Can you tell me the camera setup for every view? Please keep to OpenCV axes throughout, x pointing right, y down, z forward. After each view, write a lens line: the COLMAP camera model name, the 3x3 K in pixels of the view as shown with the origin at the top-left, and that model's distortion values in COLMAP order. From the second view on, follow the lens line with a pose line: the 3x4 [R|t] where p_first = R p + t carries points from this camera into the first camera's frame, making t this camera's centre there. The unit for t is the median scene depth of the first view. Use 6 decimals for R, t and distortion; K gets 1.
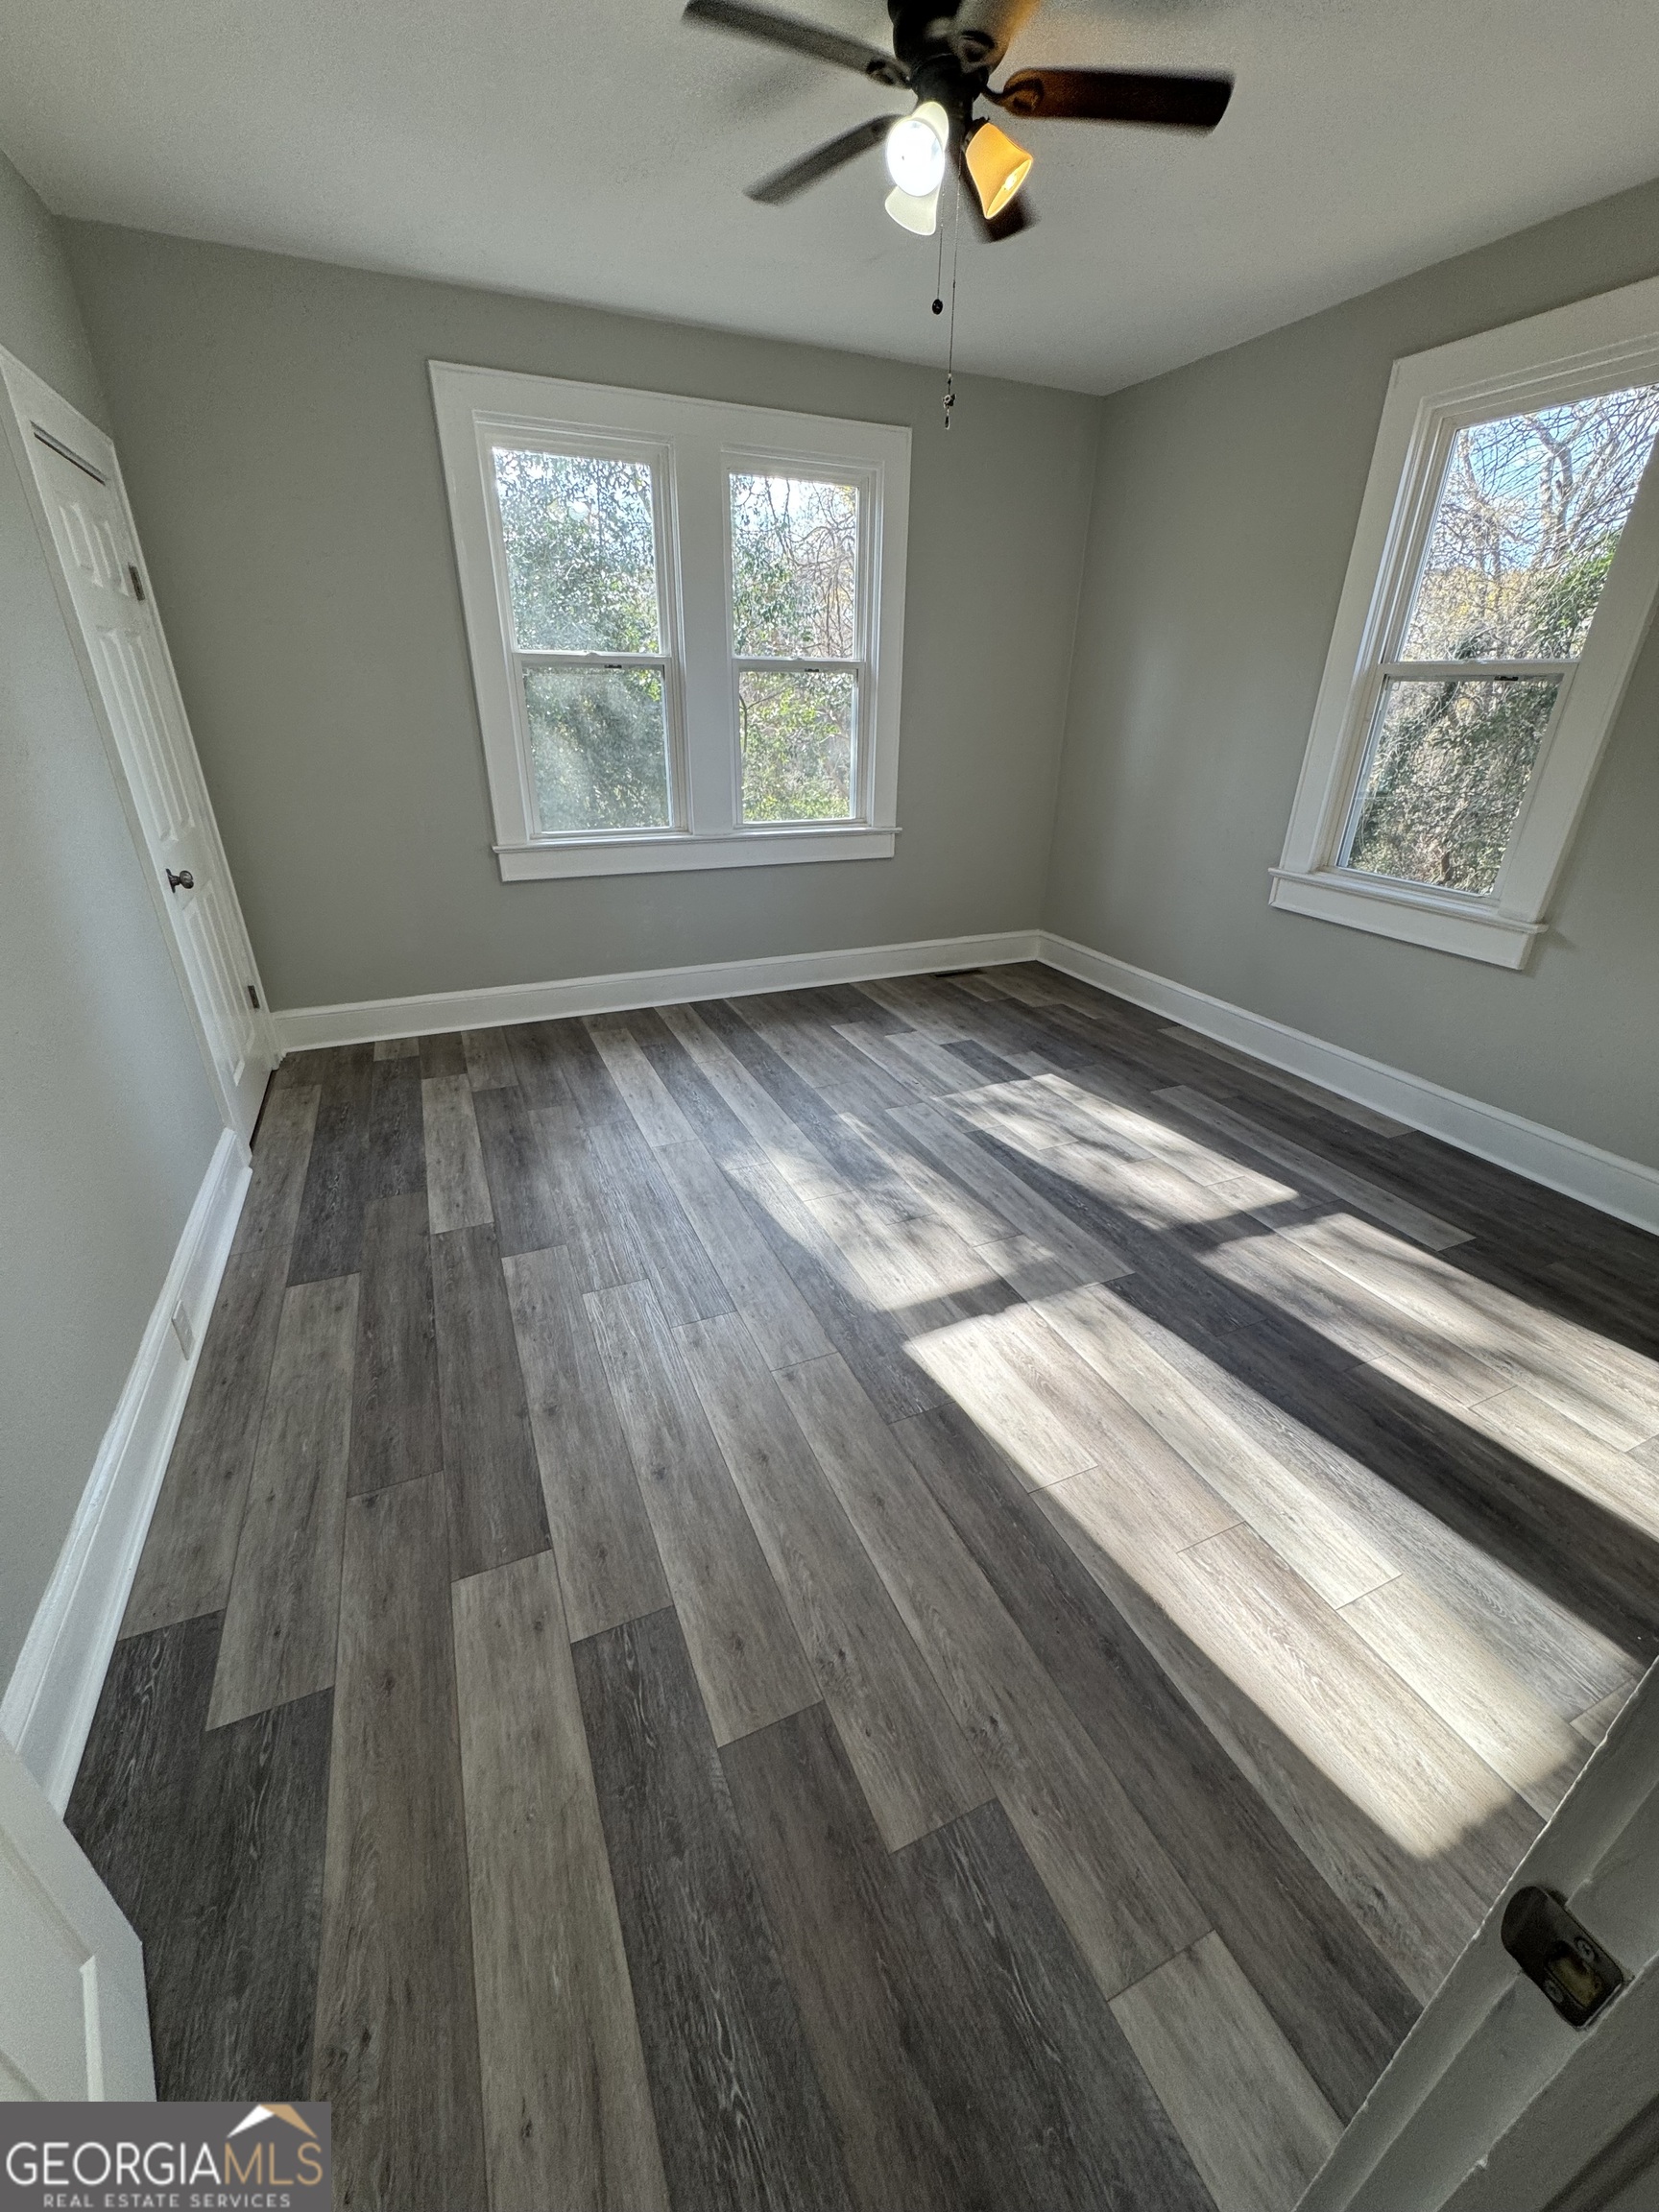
lens RADIAL K [[881.2, 0, 832.0], [0, 881.2, 1108.0], [0, 0, 1]] dist [-0.001257, 0.000011]
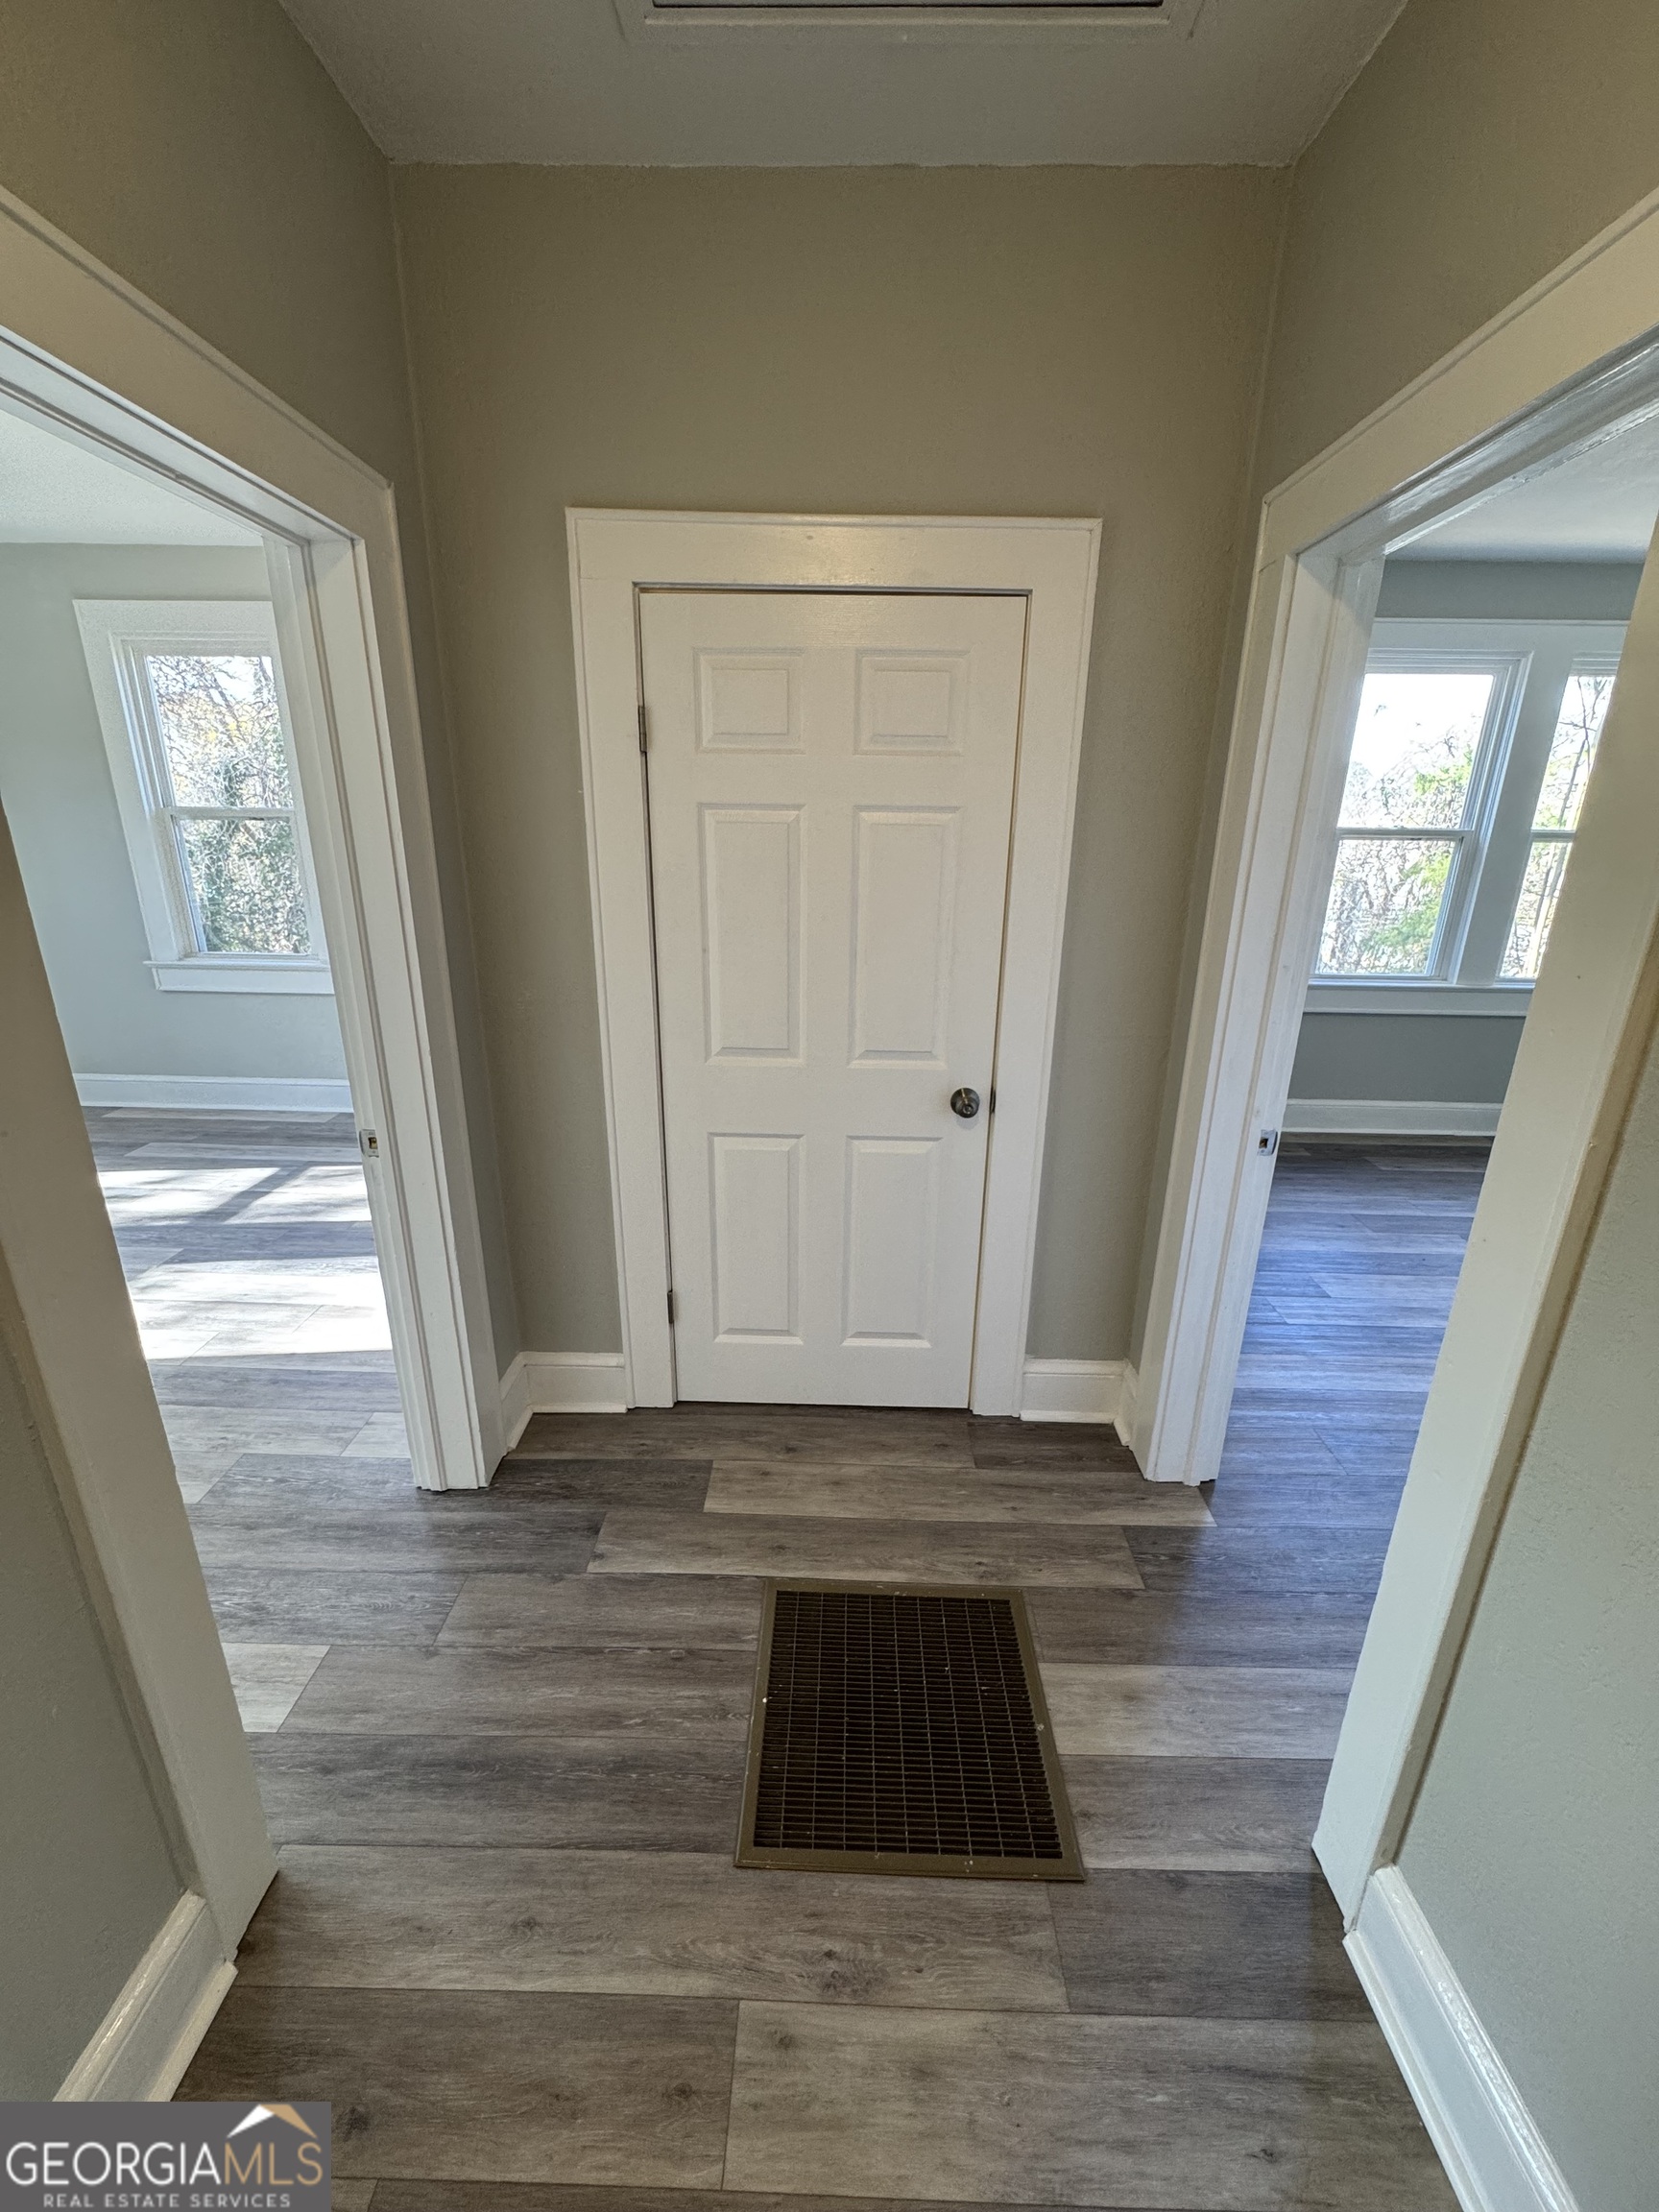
lens RADIAL K [[881.2, 0, 832.0], [0, 881.2, 1108.0], [0, 0, 1]] dist [-0.001257, 0.000011]
pose [[0.422585, -0.287772, 0.859424, -0.234782], [0.380822, 0.916861, 0.119751, 0.147176], [-0.822433, 0.276683, 0.497042, -0.382215]]
